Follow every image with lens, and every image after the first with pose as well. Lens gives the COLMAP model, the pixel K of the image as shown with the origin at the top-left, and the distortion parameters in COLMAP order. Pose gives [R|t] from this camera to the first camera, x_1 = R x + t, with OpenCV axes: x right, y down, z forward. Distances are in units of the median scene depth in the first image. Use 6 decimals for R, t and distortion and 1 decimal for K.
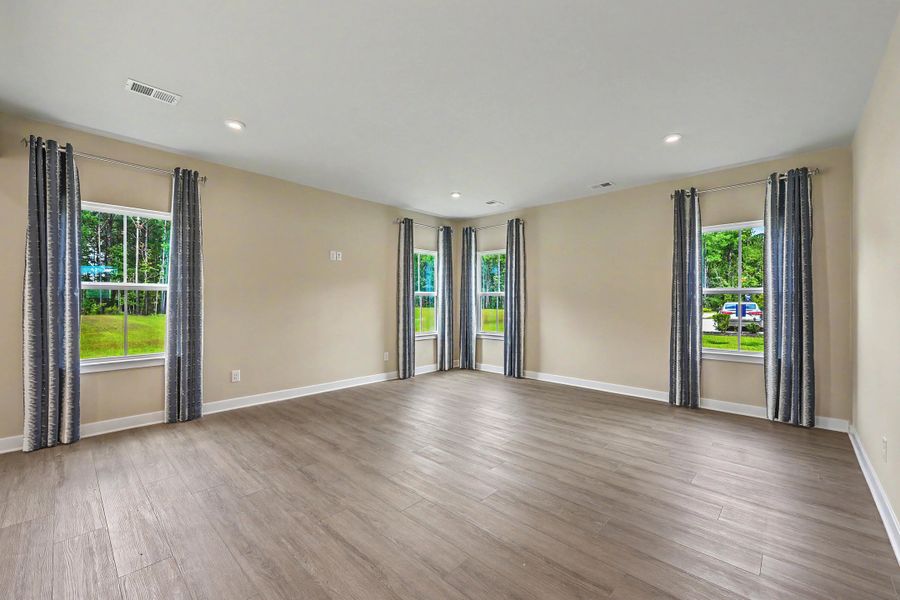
lens RADIAL K [[368.6, 0, 446.2], [0, 368.6, 302.9], [0, 0, 1]] dist [-0.001976, -0.000004]
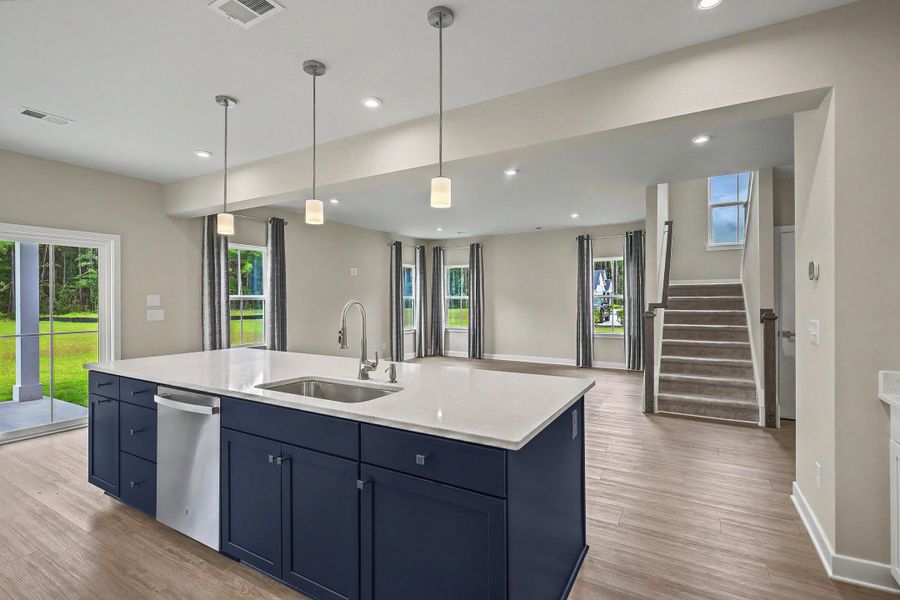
lens RADIAL K [[420.6, 0, 449.4], [0, 420.6, 301.0], [0, 0, 1]] dist [0.011397, 0.000667]
pose [[0.974148, -0.007980, 0.225768, -0.262441], [0.008704, 0.999960, -0.002211, -0.010305], [-0.225741, 0.004119, 0.974179, -0.501858]]
